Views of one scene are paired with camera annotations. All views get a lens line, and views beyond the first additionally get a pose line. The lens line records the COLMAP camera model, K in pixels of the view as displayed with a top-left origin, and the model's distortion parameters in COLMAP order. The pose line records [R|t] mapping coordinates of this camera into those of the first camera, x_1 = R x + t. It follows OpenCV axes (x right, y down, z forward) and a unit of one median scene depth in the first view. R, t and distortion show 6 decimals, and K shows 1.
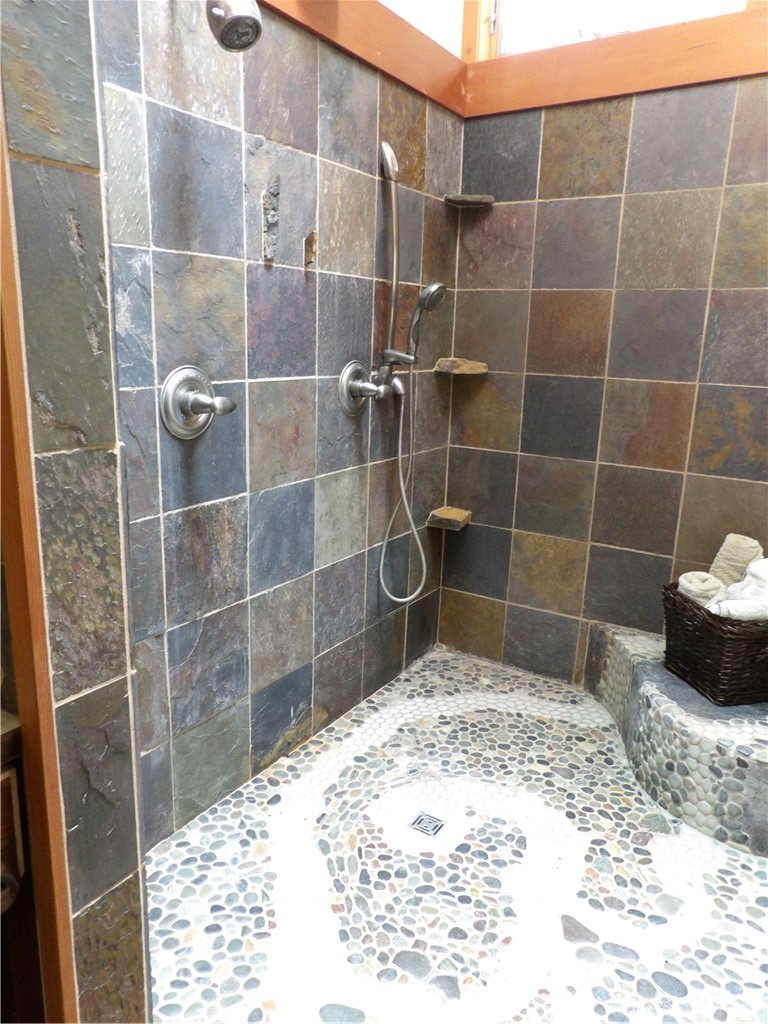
lens RADIAL K [[737.7, 0, 348.5], [0, 737.7, 516.7], [0, 0, 1]] dist [-0.036649, 0.052390]
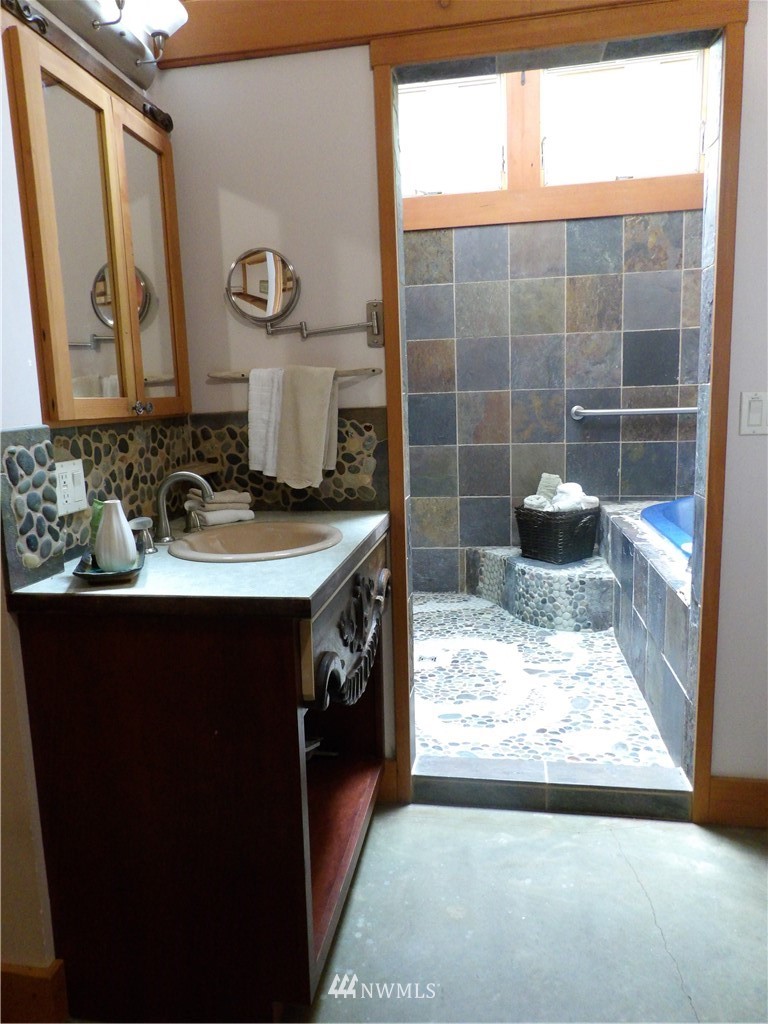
lens RADIAL K [[737.7, 0, 358.9], [0, 737.7, 517.4], [0, 0, 1]] dist [-0.036649, 0.052390]
pose [[0.920201, -0.117915, 0.373265, -0.551453], [0.150869, 0.986717, -0.060226, 0.168777], [-0.361205, 0.111734, 0.925768, -0.448436]]
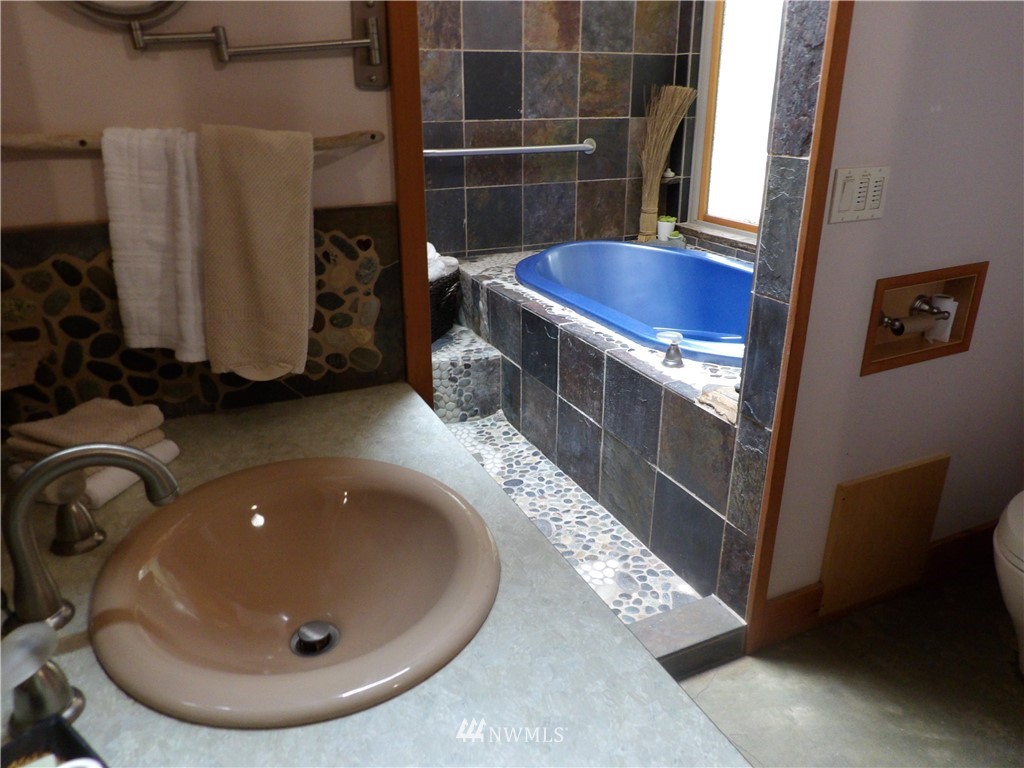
lens RADIAL K [[737.7, 0, 511.0], [0, 737.7, 381.2], [0, 0, 1]] dist [-0.036649, 0.052390]
pose [[0.525246, -0.335600, 0.781978, -0.556199], [0.222926, 0.941120, 0.254161, -0.011694], [-0.821231, 0.040826, 0.569134, 0.020767]]
